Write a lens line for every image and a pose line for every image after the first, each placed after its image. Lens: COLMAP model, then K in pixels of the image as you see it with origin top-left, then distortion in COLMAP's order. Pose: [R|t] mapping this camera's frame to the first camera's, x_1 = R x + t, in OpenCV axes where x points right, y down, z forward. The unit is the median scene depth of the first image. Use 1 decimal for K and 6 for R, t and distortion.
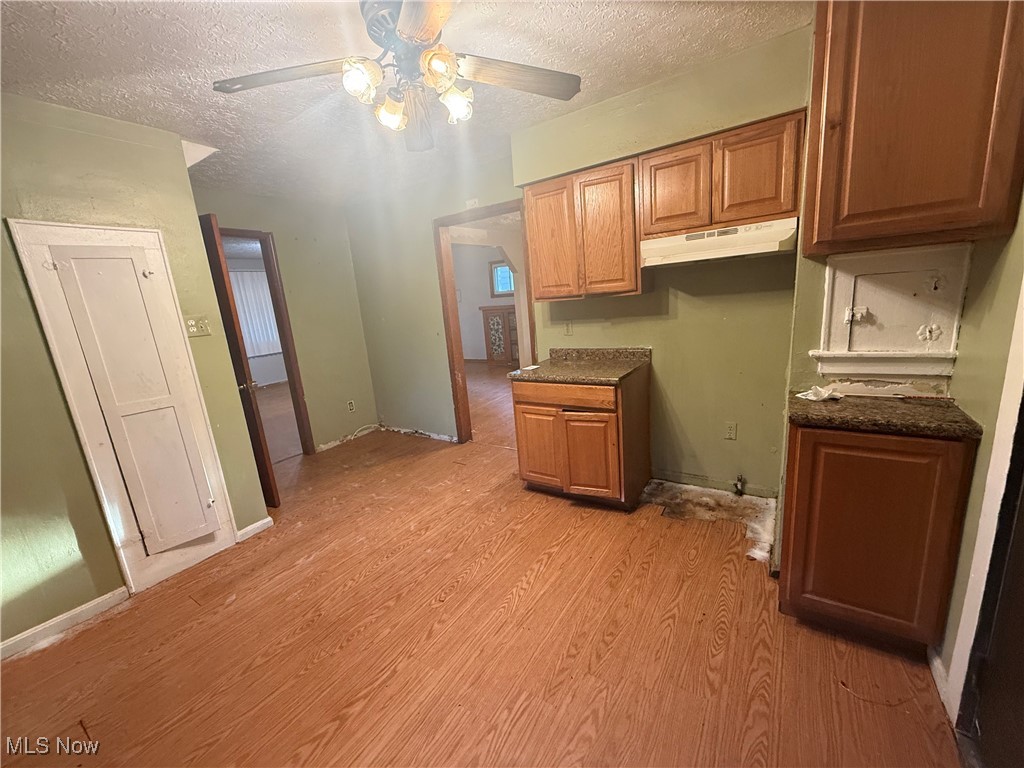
lens RADIAL K [[405.2, 0, 510.3], [0, 405.2, 386.0], [0, 0, 1]] dist [0.000792, 0.000081]
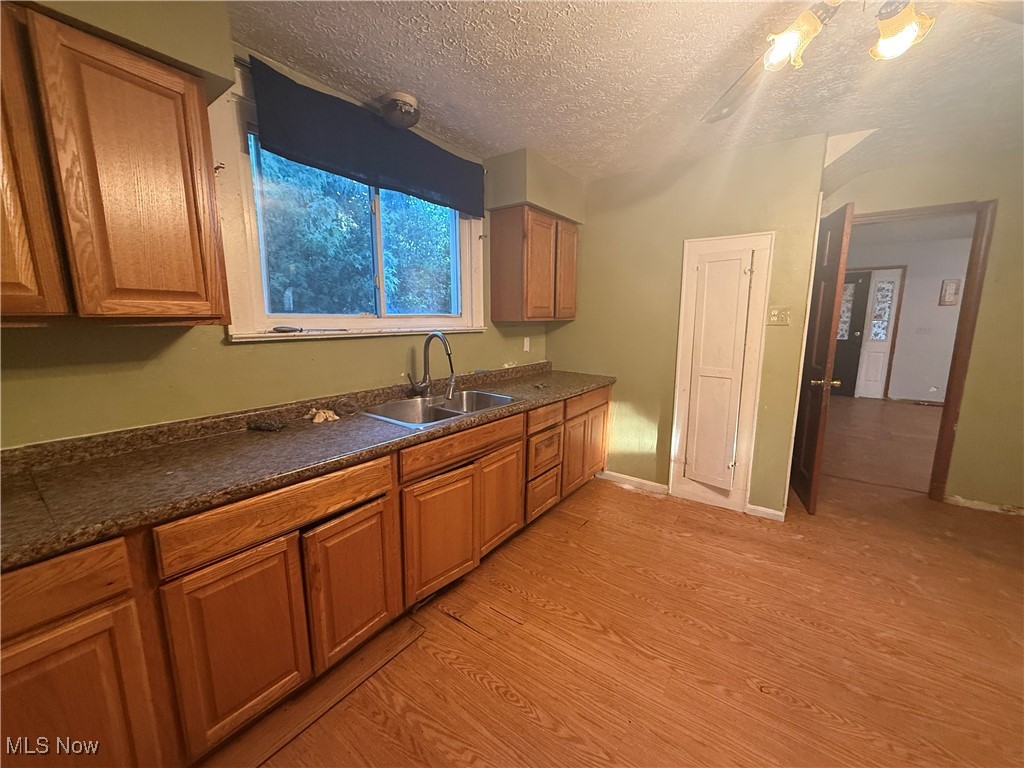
lens RADIAL K [[405.2, 0, 510.3], [0, 405.2, 386.0], [0, 0, 1]] dist [0.000792, 0.000081]
pose [[-0.051739, 0.248630, -0.967216, 0.391276], [-0.208196, 0.944547, 0.253940, -0.099586], [0.976718, 0.214509, 0.002894, 0.337357]]
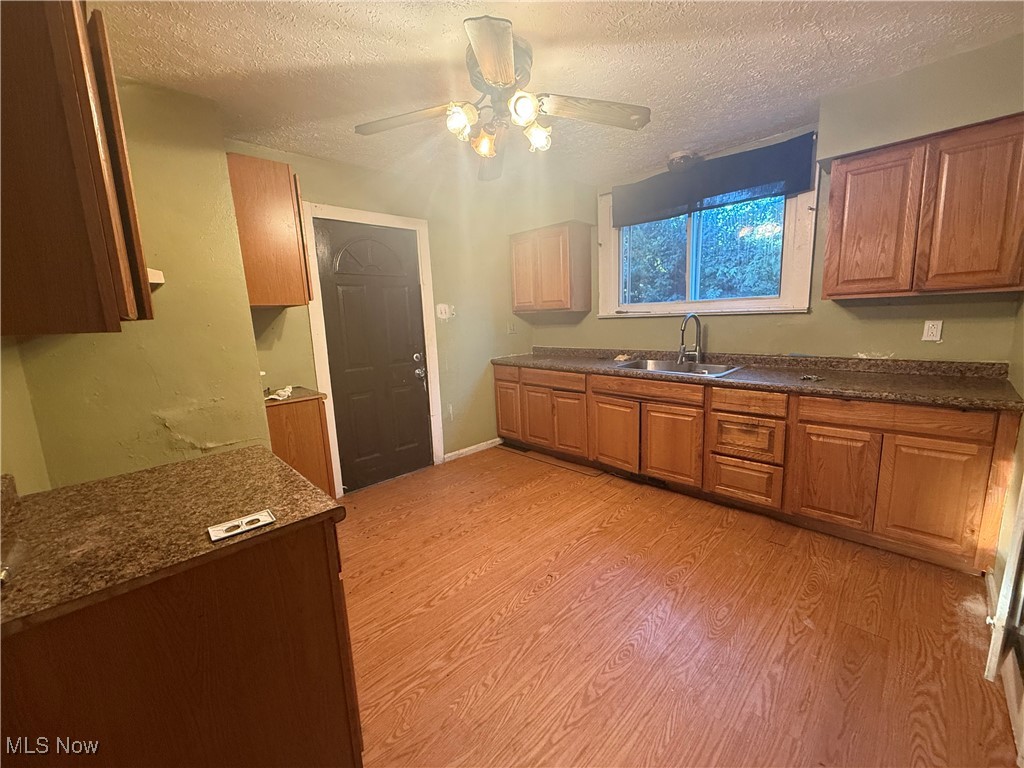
lens RADIAL K [[407.1, 0, 513.8], [0, 407.1, 378.6], [0, 0, 1]] dist [-0.000380, -0.000073]
pose [[-0.972022, 0.094383, 0.215091, -0.302113], [0.165707, 0.924547, 0.343154, -0.289273], [-0.166474, 0.369195, -0.914320, 1.525605]]
